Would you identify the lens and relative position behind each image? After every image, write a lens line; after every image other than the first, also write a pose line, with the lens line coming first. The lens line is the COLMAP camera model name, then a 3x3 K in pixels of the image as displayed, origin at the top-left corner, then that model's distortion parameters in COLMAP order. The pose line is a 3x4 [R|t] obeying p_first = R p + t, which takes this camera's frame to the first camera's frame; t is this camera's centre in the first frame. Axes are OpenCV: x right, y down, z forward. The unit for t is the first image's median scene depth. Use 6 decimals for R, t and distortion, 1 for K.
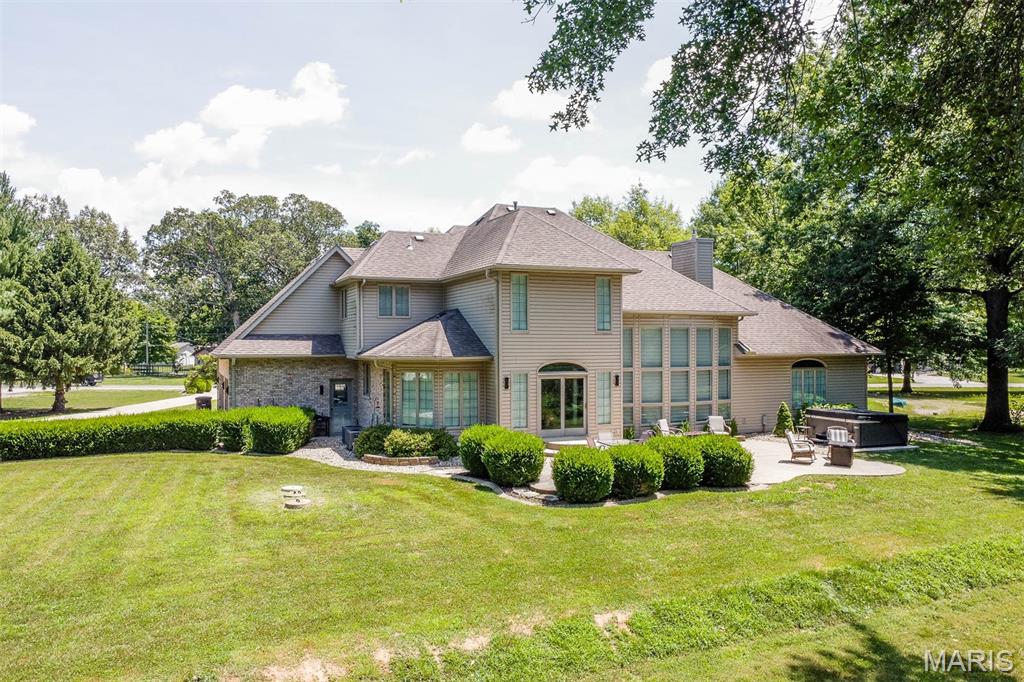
lens RADIAL K [[797.5, 0, 512.0], [0, 797.5, 341.0], [0, 0, 1]] dist [0.000645, -0.000399]
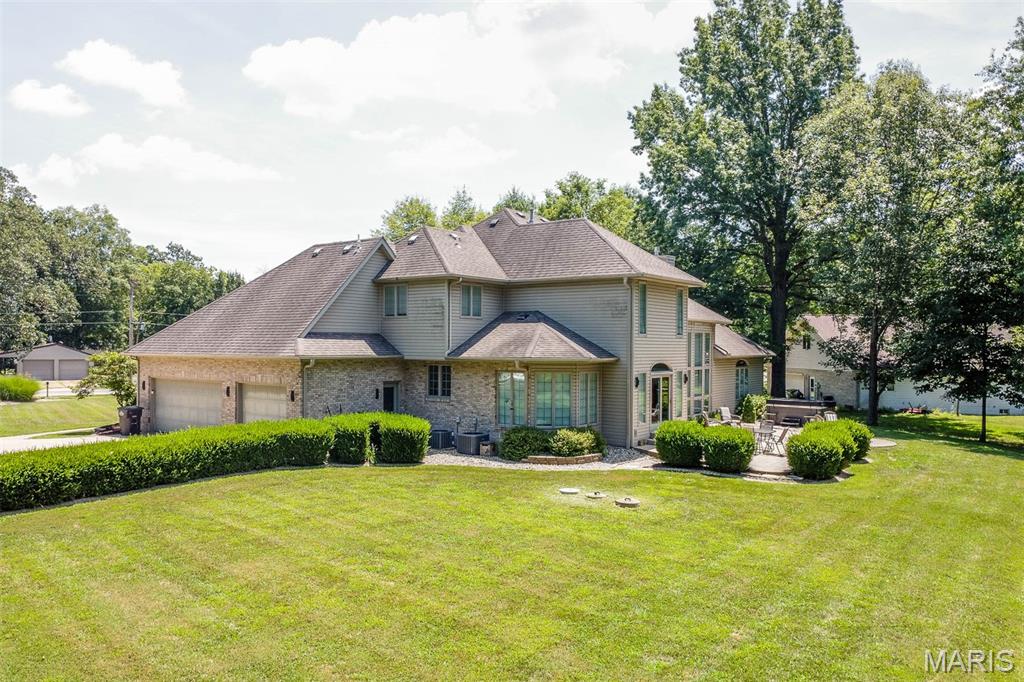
lens RADIAL K [[797.5, 0, 512.0], [0, 797.5, 341.0], [0, 0, 1]] dist [0.000645, -0.000399]
pose [[0.854691, 0.010865, 0.519023, -0.631445], [-0.012353, 0.999924, -0.000589, -0.001008], [-0.518989, -0.005908, 0.854760, 0.136395]]
